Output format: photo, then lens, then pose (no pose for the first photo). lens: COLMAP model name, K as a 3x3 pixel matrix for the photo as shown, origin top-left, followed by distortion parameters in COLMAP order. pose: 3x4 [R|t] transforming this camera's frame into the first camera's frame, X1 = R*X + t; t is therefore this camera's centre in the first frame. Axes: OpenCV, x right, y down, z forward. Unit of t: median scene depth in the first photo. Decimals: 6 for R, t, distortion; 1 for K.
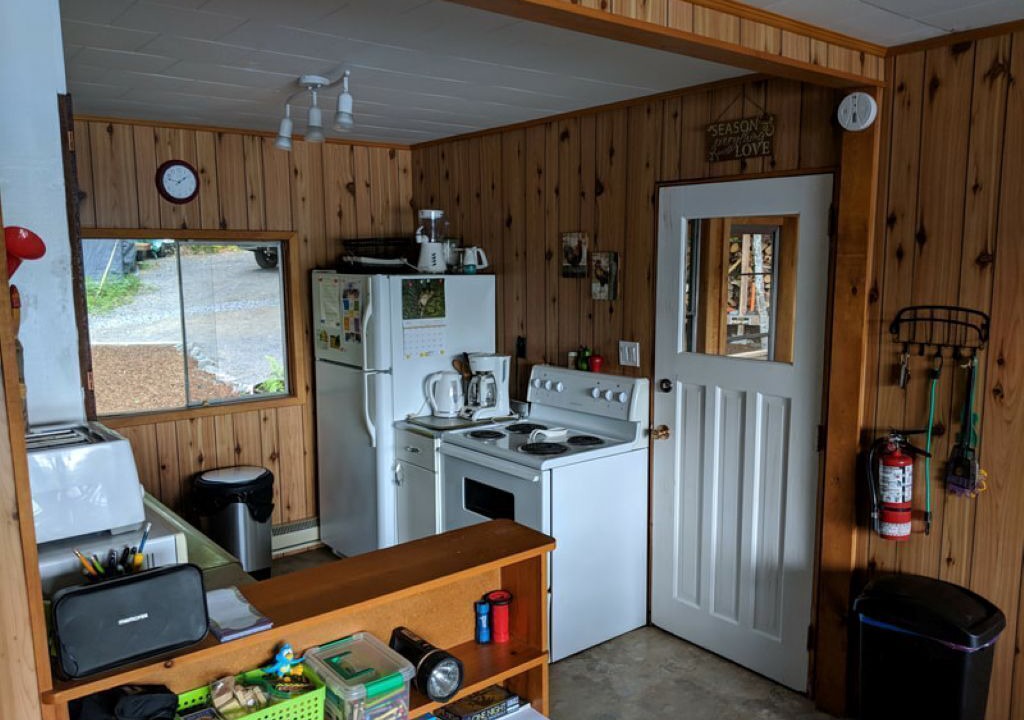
lens RADIAL K [[817.0, 0, 512.0], [0, 817.0, 360.0], [0, 0, 1]] dist [0.065893, 0.001359]
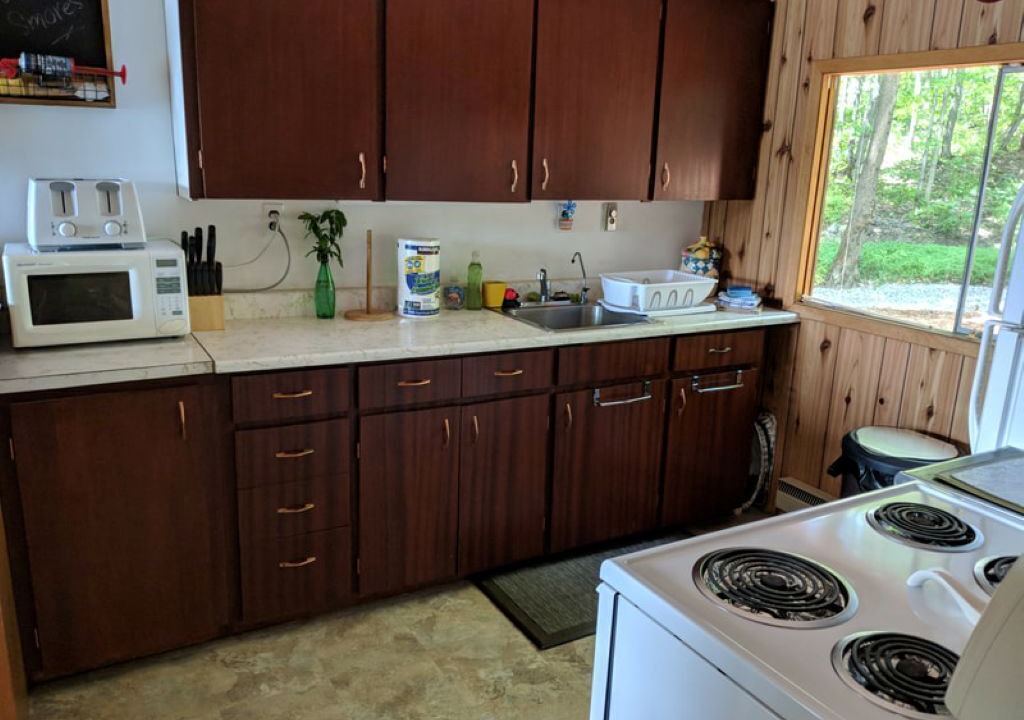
lens RADIAL K [[817.0, 0, 512.0], [0, 817.0, 360.0], [0, 0, 1]] dist [0.065893, 0.001359]
pose [[-0.155938, 0.244297, -0.957080, 0.308406], [-0.155418, 0.950796, 0.268015, -0.047128], [0.975463, 0.190541, -0.110297, 0.758779]]
